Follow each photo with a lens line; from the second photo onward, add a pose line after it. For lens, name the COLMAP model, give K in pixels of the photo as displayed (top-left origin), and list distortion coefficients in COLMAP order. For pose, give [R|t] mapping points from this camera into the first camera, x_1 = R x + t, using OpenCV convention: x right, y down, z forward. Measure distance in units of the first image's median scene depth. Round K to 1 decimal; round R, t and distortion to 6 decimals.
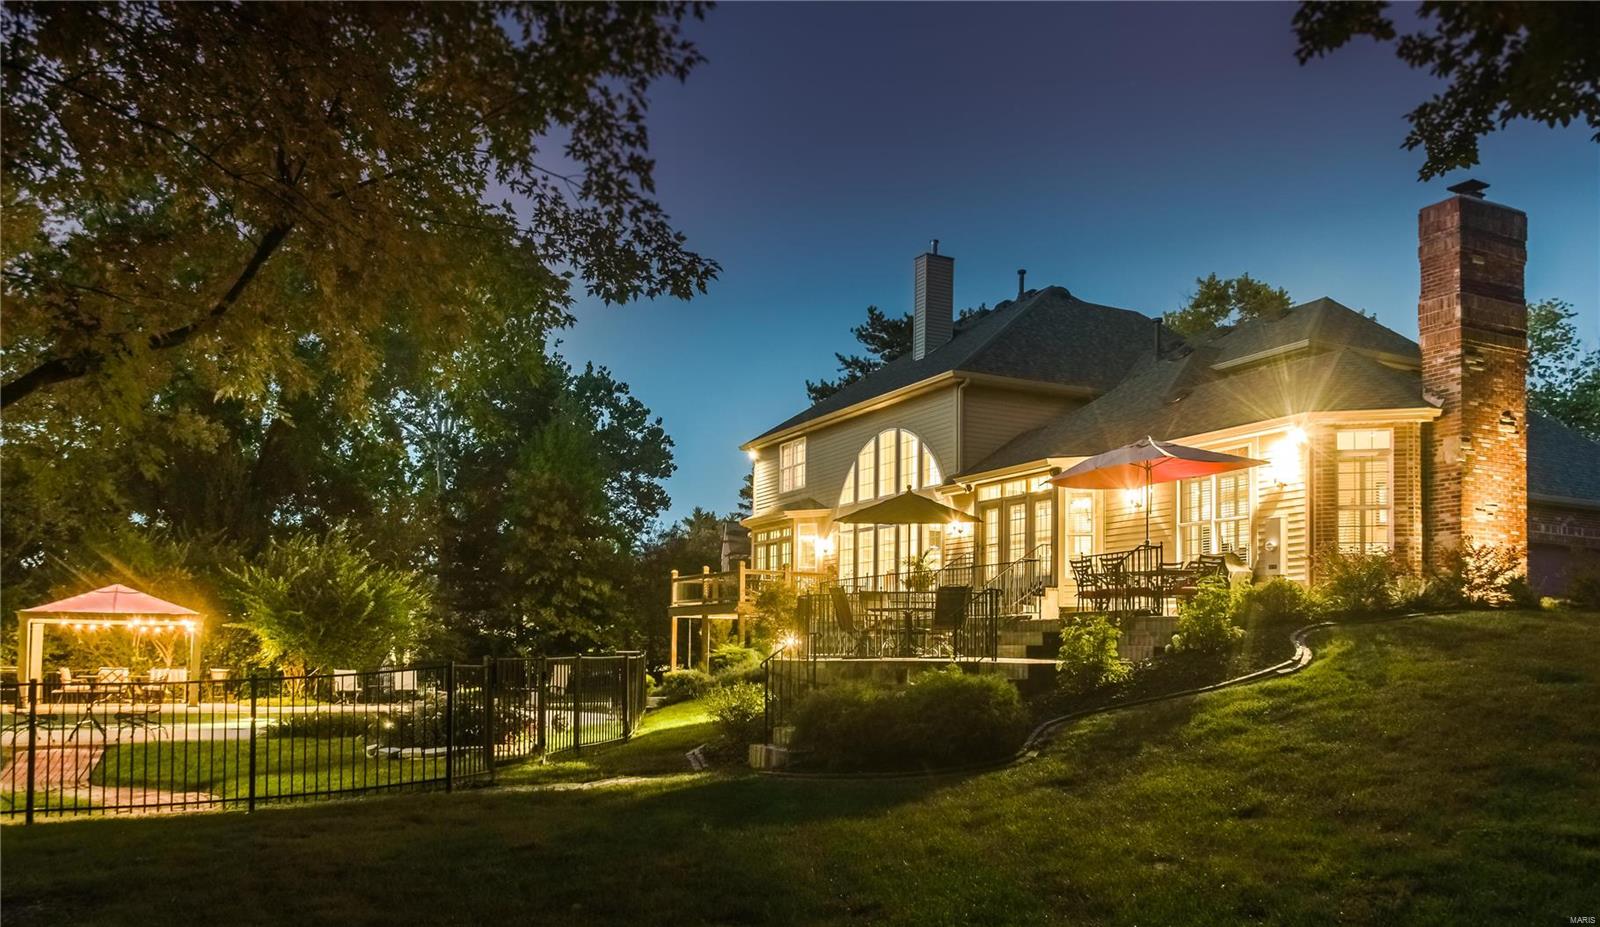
lens RADIAL K [[1188.2, 0, 800.0], [0, 1188.2, 463.5], [0, 0, 1]] dist [-0.003533, -0.000727]
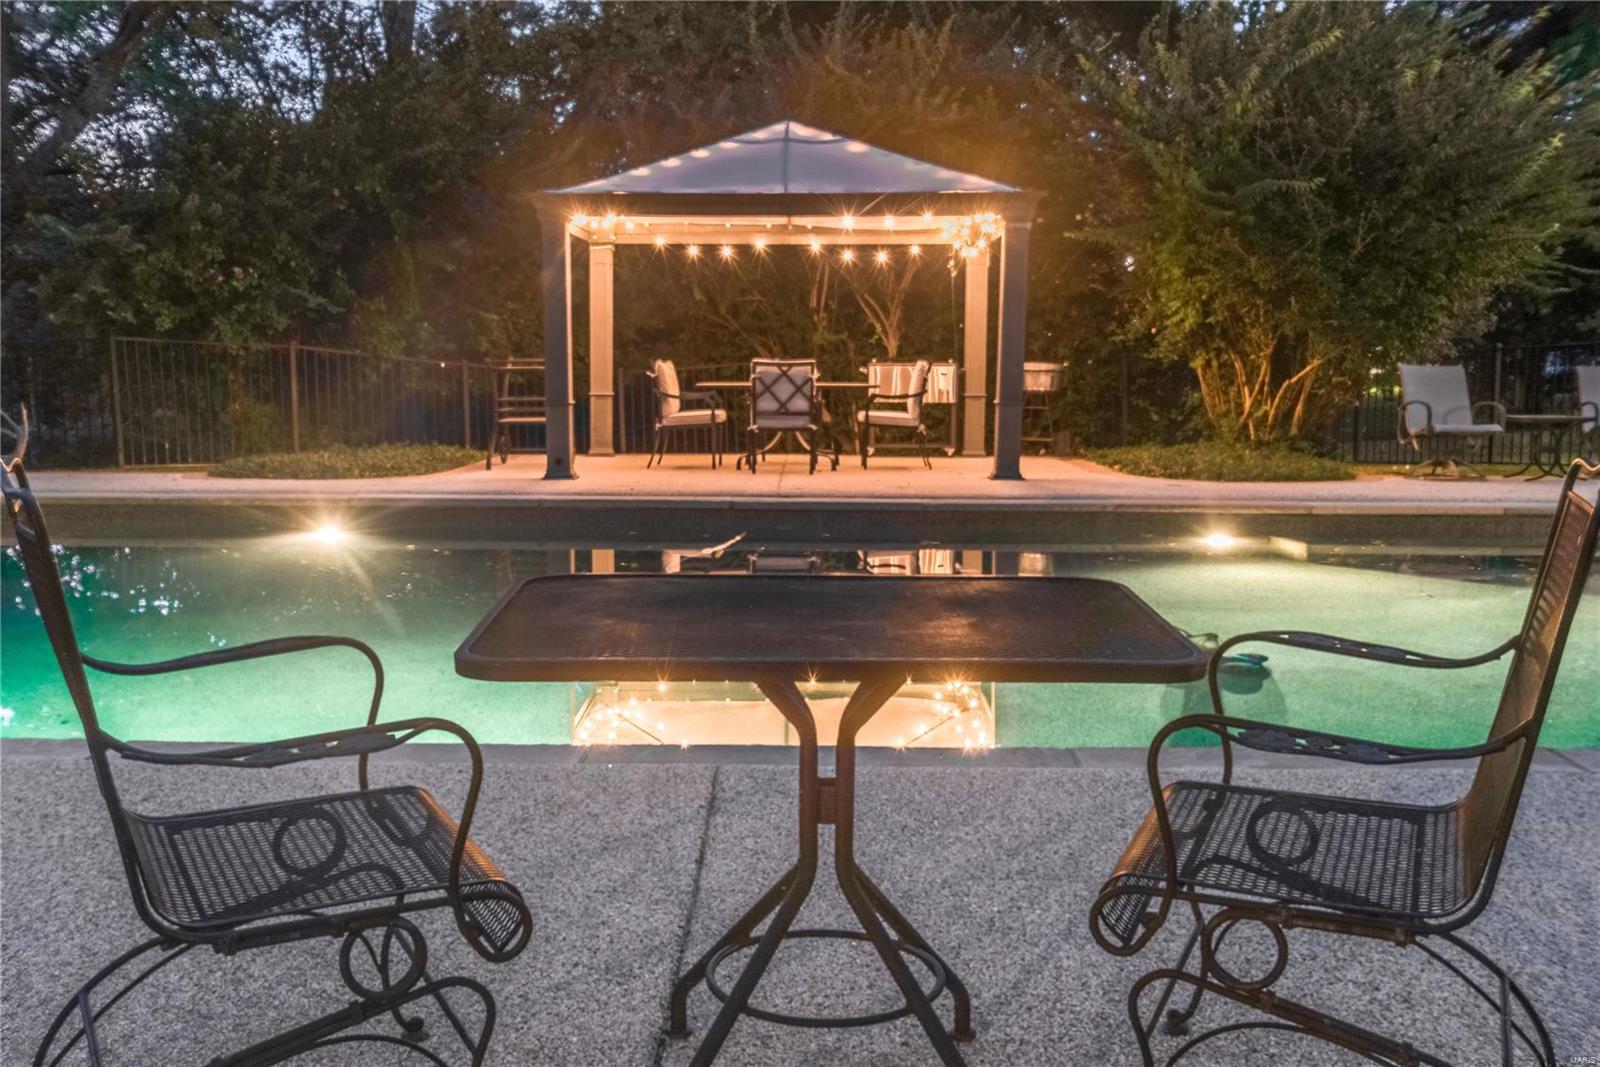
lens RADIAL K [[1696.4, 0, 800.0], [0, 1696.4, 533.5], [0, 0, 1]] dist [-0.004454, -0.001992]
pose [[0.900858, 0.040603, -0.432210, -0.333913], [0.074029, 0.966665, 0.245108, 0.092678], [0.427755, -0.252804, 0.867823, 0.515927]]
